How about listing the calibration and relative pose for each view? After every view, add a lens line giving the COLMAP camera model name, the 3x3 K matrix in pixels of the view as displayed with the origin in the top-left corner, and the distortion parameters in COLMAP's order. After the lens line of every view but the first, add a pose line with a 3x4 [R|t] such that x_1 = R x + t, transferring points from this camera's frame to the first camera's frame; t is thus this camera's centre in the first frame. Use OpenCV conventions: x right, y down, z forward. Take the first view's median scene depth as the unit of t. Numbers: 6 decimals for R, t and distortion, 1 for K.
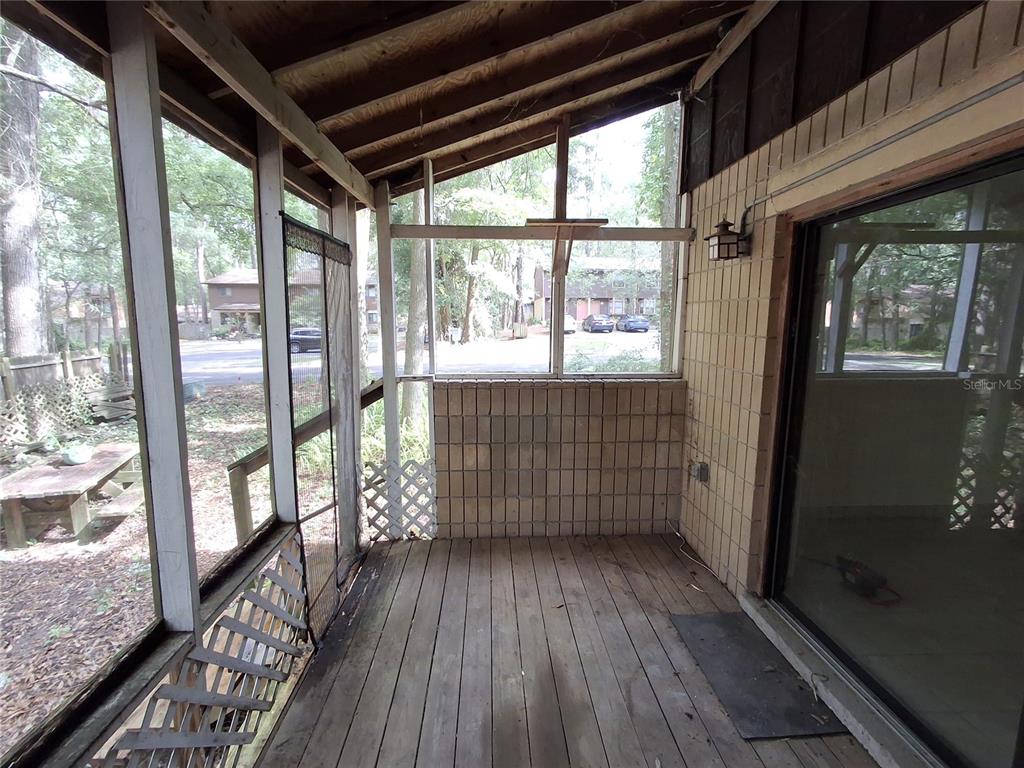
lens RADIAL K [[466.7, 0, 510.0], [0, 466.7, 389.5], [0, 0, 1]] dist [-0.006014, 0.003317]
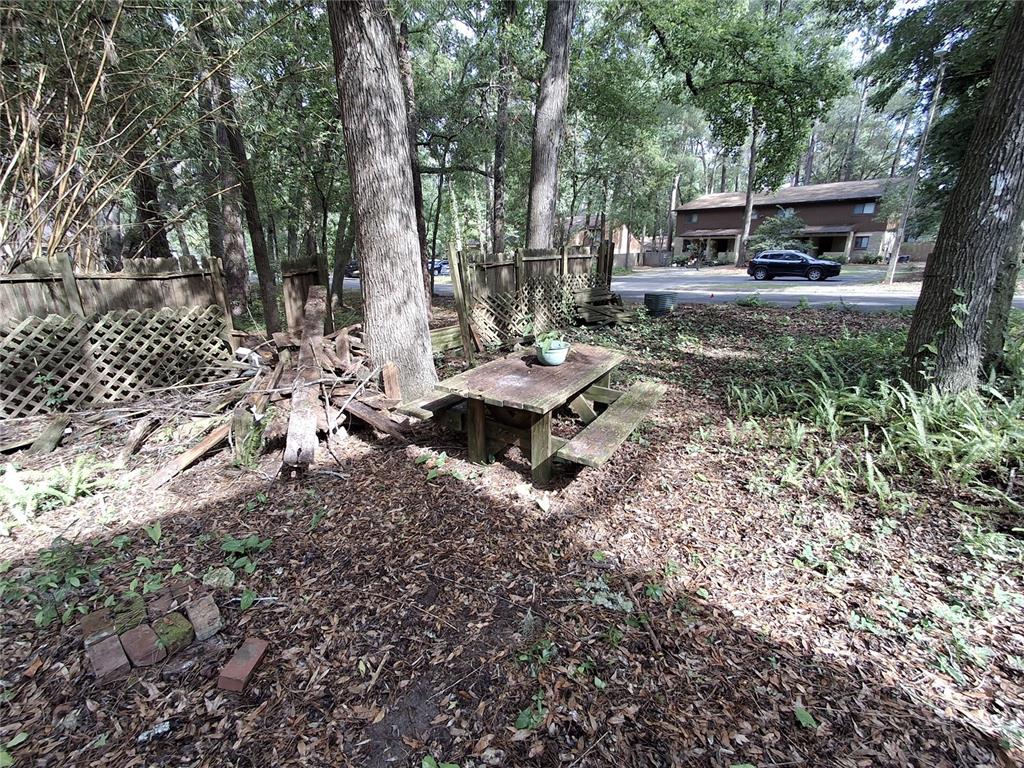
lens RADIAL K [[466.7, 0, 510.0], [0, 466.7, 389.5], [0, 0, 1]] dist [-0.006014, 0.003317]
pose [[0.635083, 0.213241, -0.742427, -0.263401], [-0.110081, 0.976315, 0.186253, 0.043356], [0.764560, -0.036559, 0.643515, 0.300984]]
